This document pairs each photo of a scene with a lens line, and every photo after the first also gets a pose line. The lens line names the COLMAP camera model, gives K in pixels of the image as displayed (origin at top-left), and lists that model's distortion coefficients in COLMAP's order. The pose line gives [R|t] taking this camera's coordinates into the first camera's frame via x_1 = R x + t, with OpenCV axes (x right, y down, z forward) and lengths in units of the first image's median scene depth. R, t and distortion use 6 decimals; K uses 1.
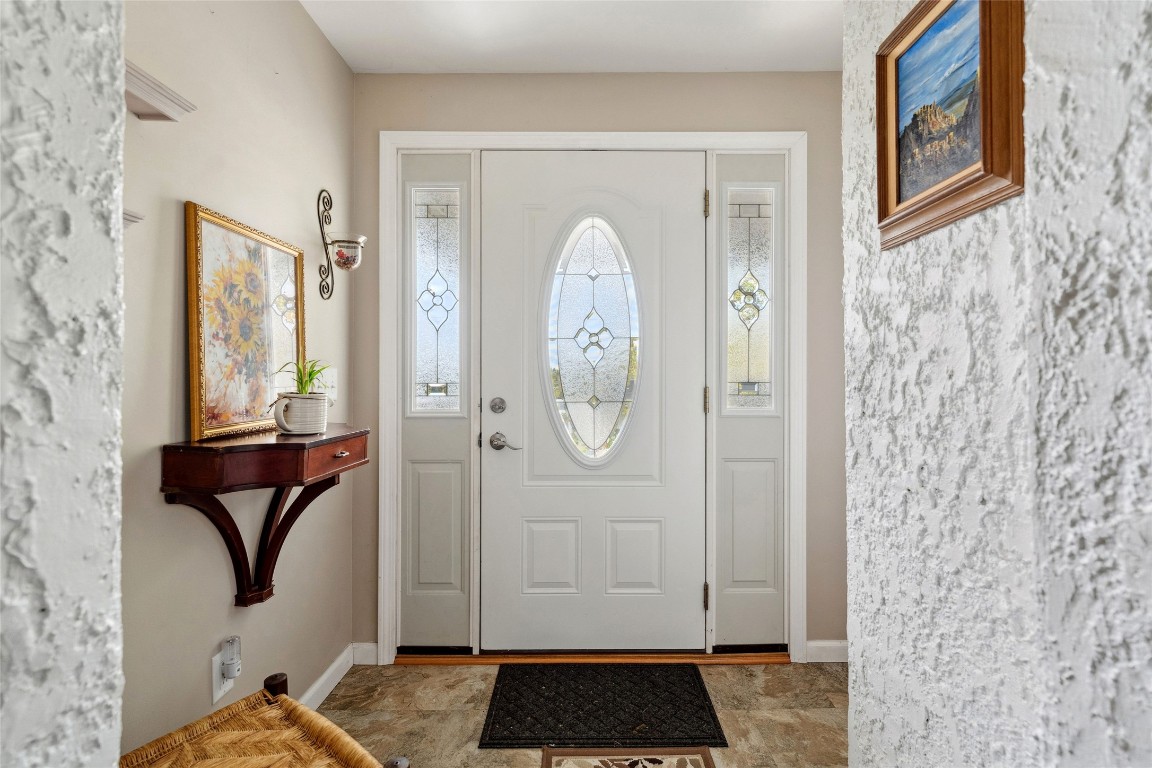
lens RADIAL K [[539.3, 0, 578.1], [0, 539.3, 379.5], [0, 0, 1]] dist [-0.003729, -0.000262]
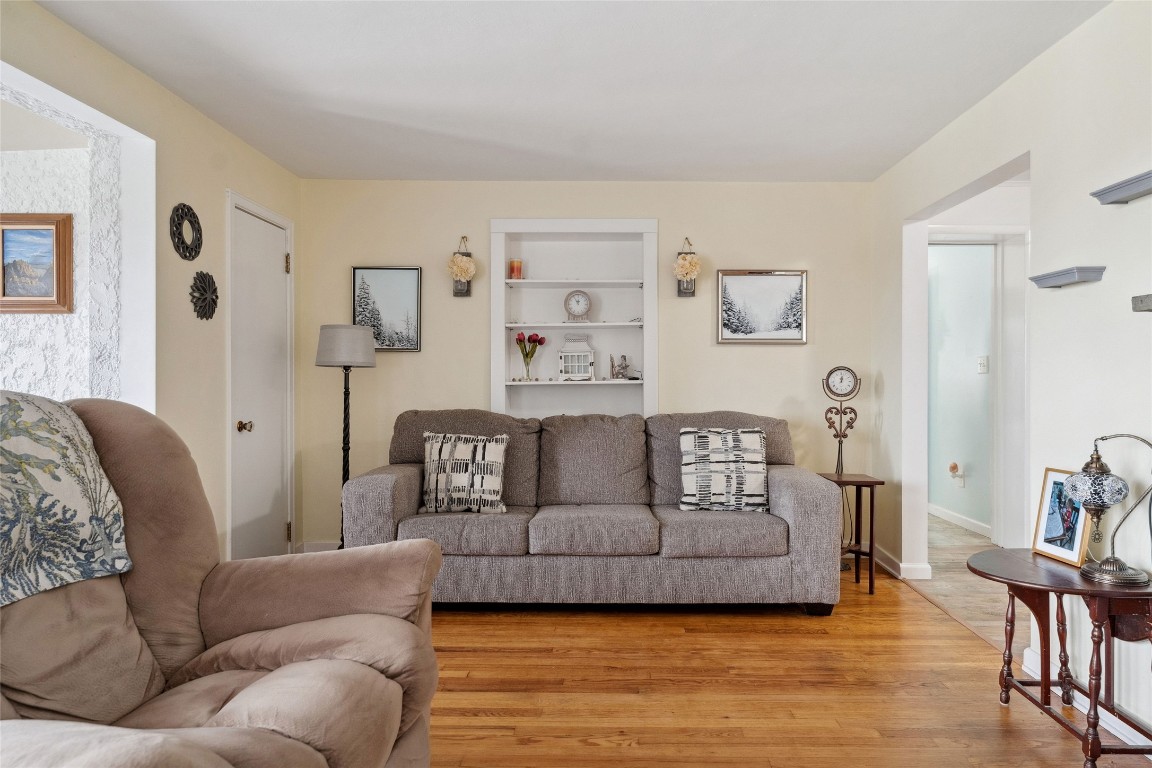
lens RADIAL K [[682.5, 0, 580.0], [0, 682.5, 383.8], [0, 0, 1]] dist [0.007612, 0.001884]
pose [[0.047432, 0.003436, 0.998869, -2.505931], [-0.002966, 0.999990, -0.003299, 0.041952], [-0.998870, -0.002806, 0.047441, -1.776100]]
